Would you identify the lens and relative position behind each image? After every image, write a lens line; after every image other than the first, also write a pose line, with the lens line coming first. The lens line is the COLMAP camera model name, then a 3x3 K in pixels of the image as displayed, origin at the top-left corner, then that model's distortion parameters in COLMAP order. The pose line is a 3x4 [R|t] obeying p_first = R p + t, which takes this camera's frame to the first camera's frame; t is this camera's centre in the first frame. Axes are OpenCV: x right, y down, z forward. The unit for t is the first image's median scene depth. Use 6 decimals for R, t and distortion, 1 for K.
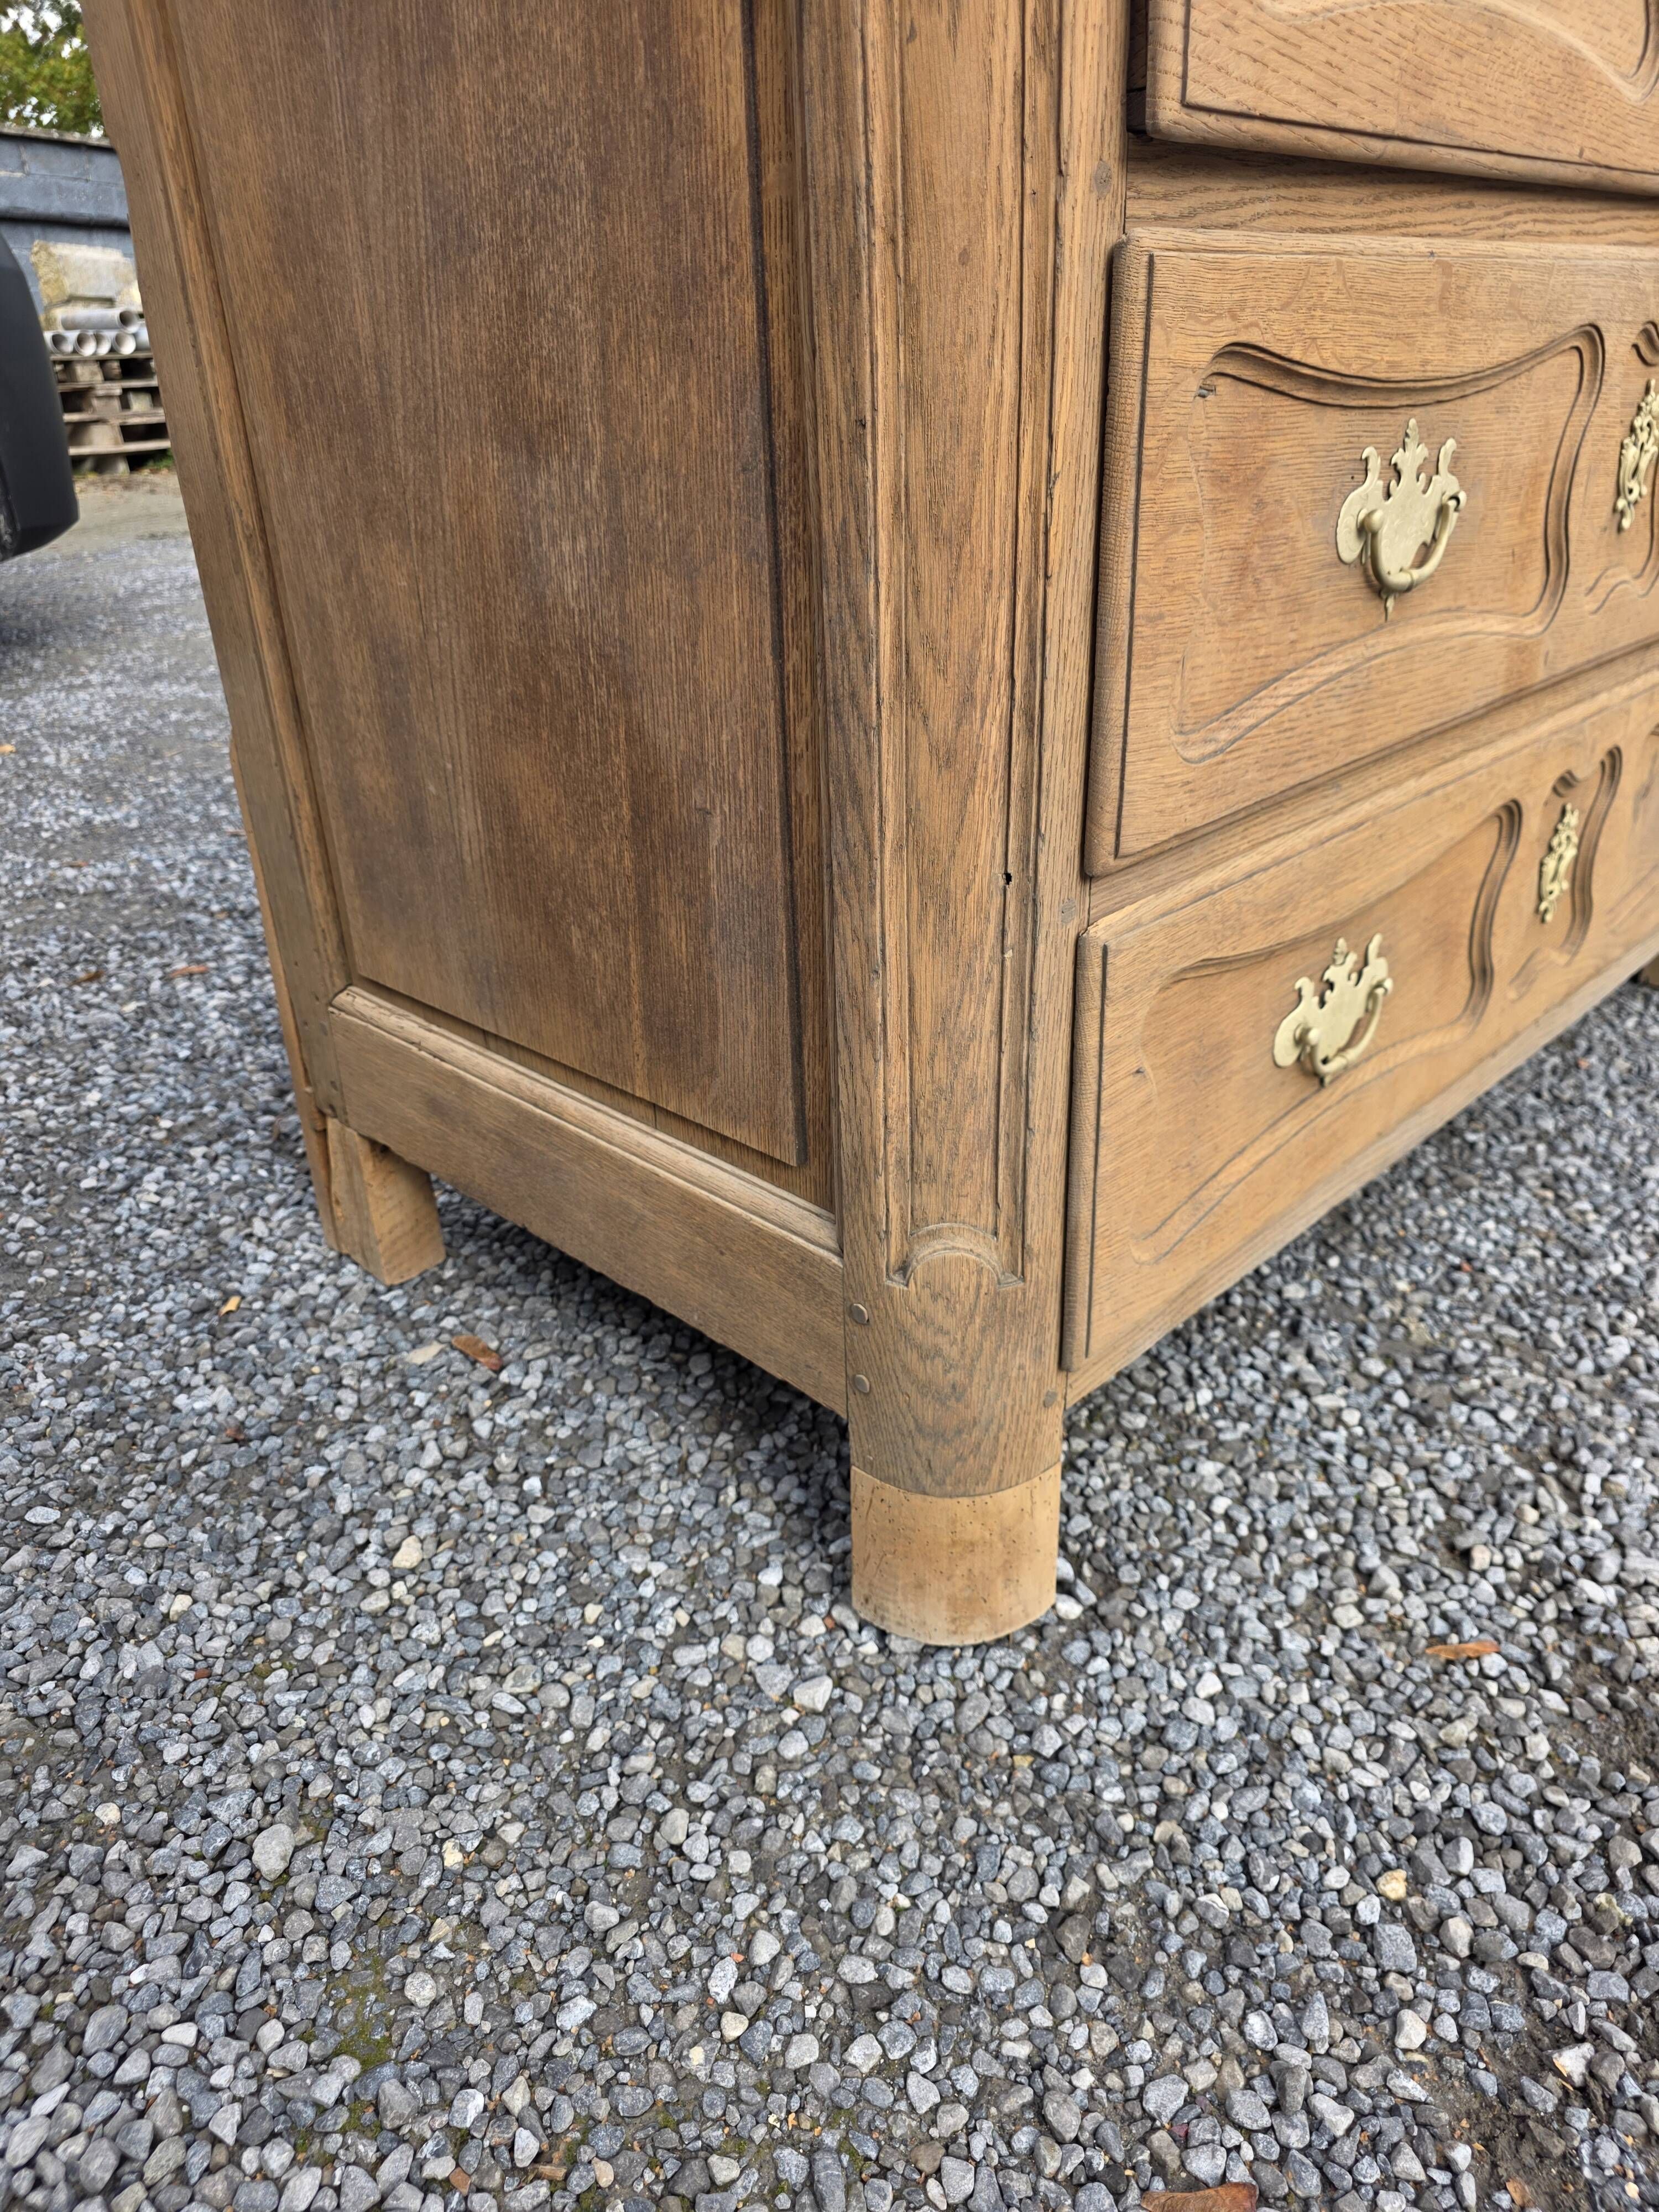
lens RADIAL K [[1503.0, 0, 838.4], [0, 1503.0, 1090.8], [0, 0, 1]] dist [0.030490, -0.029844]
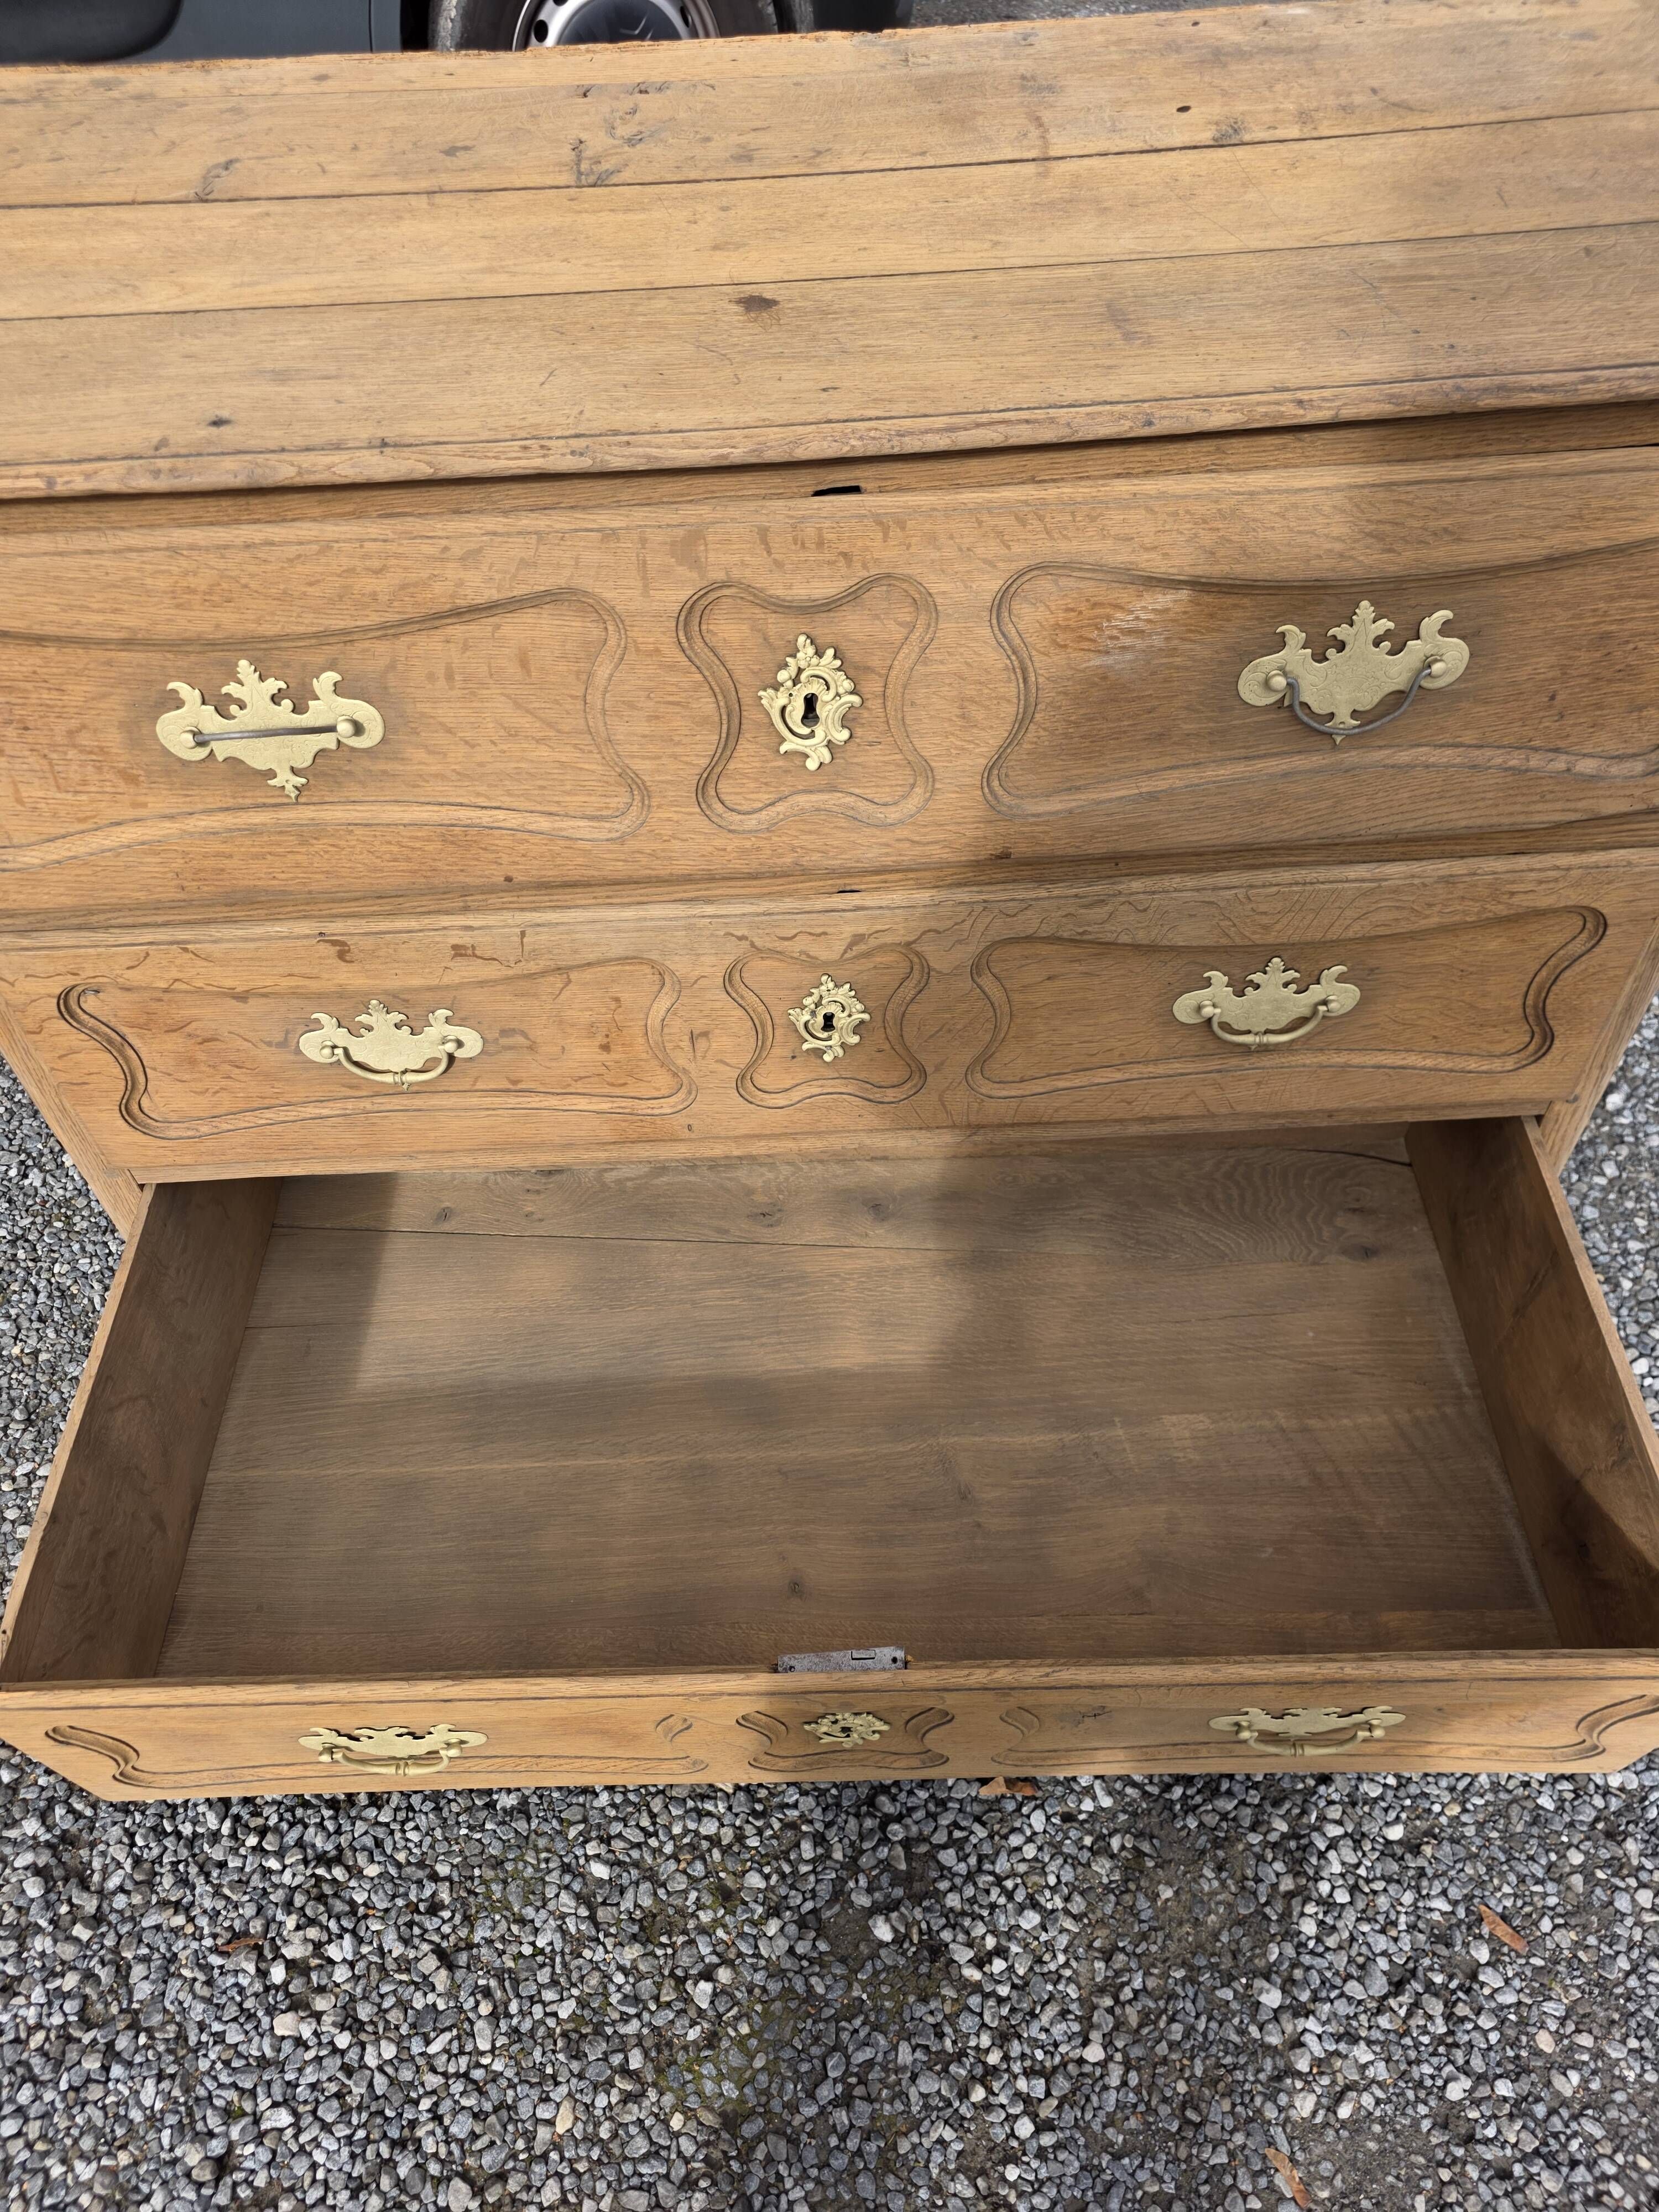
lens RADIAL K [[1496.0, 0, 823.9], [0, 1496.0, 1126.1], [0, 0, 1]] dist [0.027474, -0.020751]
pose [[0.717818, 0.529596, -0.451958, 1.207290], [-0.293935, 0.818979, 0.492824, -1.016456], [0.631141, -0.220912, 0.743545, 0.162049]]
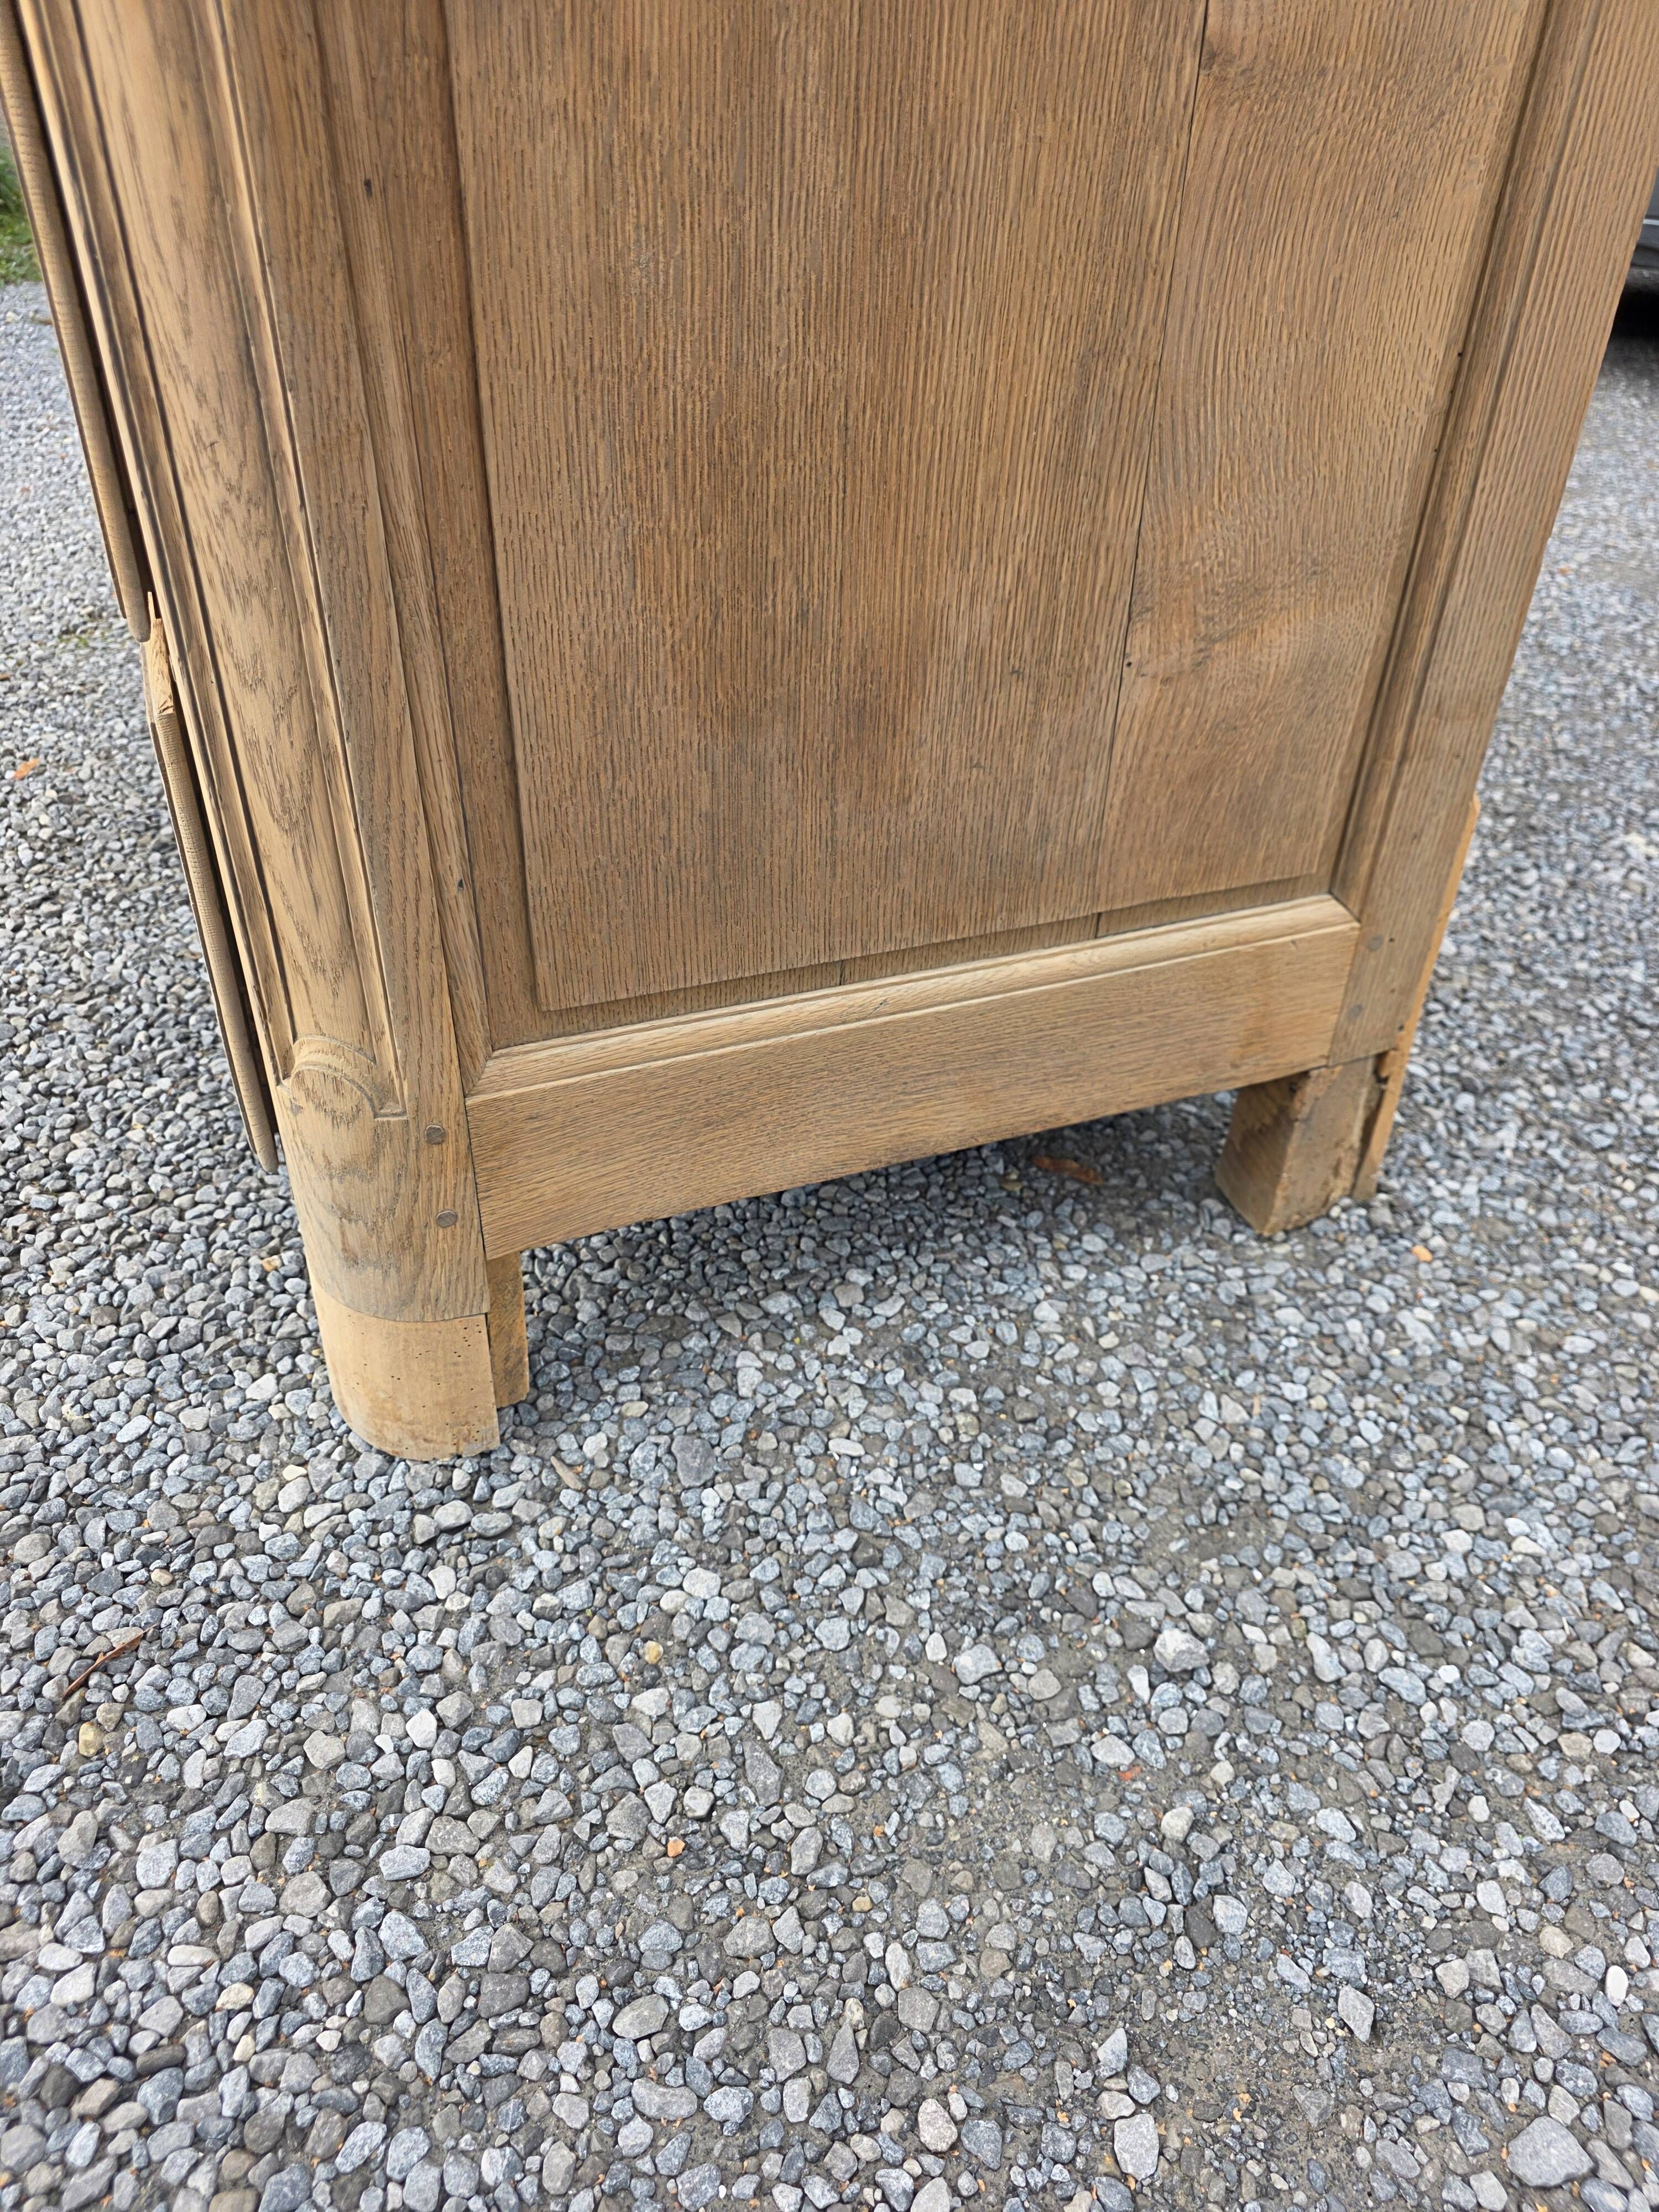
lens RADIAL K [[1543.3, 0, 839.4], [0, 1543.3, 1049.3], [0, 0, 1]] dist [0.051628, -0.059081]
pose [[-0.398233, 0.525342, -0.751948, 1.597267], [-0.413562, 0.628883, 0.658387, -1.074006], [0.818766, 0.573168, -0.033181, 2.019005]]
